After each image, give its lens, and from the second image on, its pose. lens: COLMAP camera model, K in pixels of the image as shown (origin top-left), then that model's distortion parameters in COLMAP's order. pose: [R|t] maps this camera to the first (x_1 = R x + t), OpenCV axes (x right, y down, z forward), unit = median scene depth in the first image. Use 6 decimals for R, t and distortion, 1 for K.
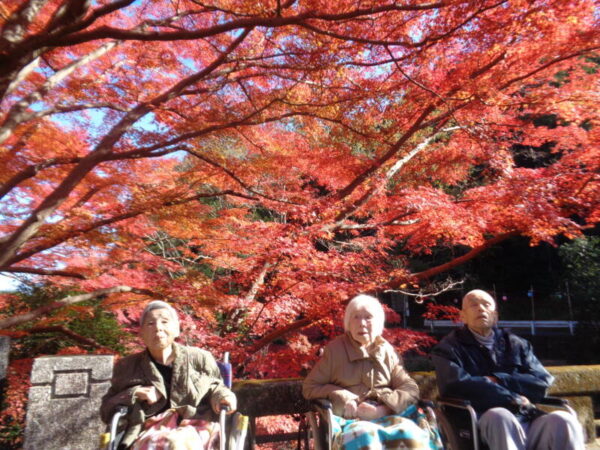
lens RADIAL K [[461.0, 0, 300.0], [0, 461.0, 225.0], [0, 0, 1]] dist [0.024974, -0.005156]
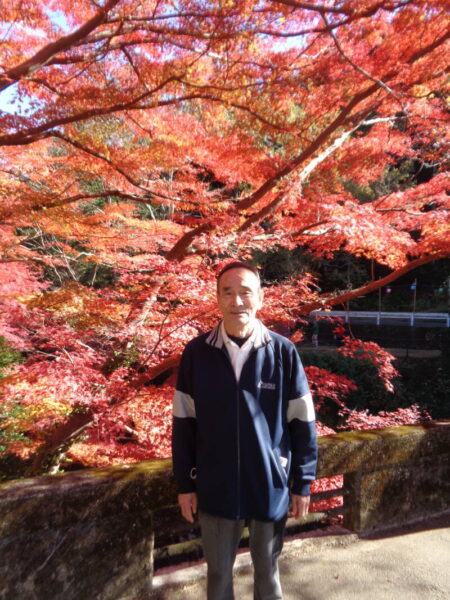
lens RADIAL K [[461.0, 0, 225.0], [0, 461.0, 300.0], [0, 0, 1]] dist [0.024974, -0.005156]
pose [[0.996306, 0.010076, 0.085278, -0.021199], [-0.026681, 0.980263, 0.195890, -0.047055], [-0.081621, -0.197441, 0.976911, 0.116510]]
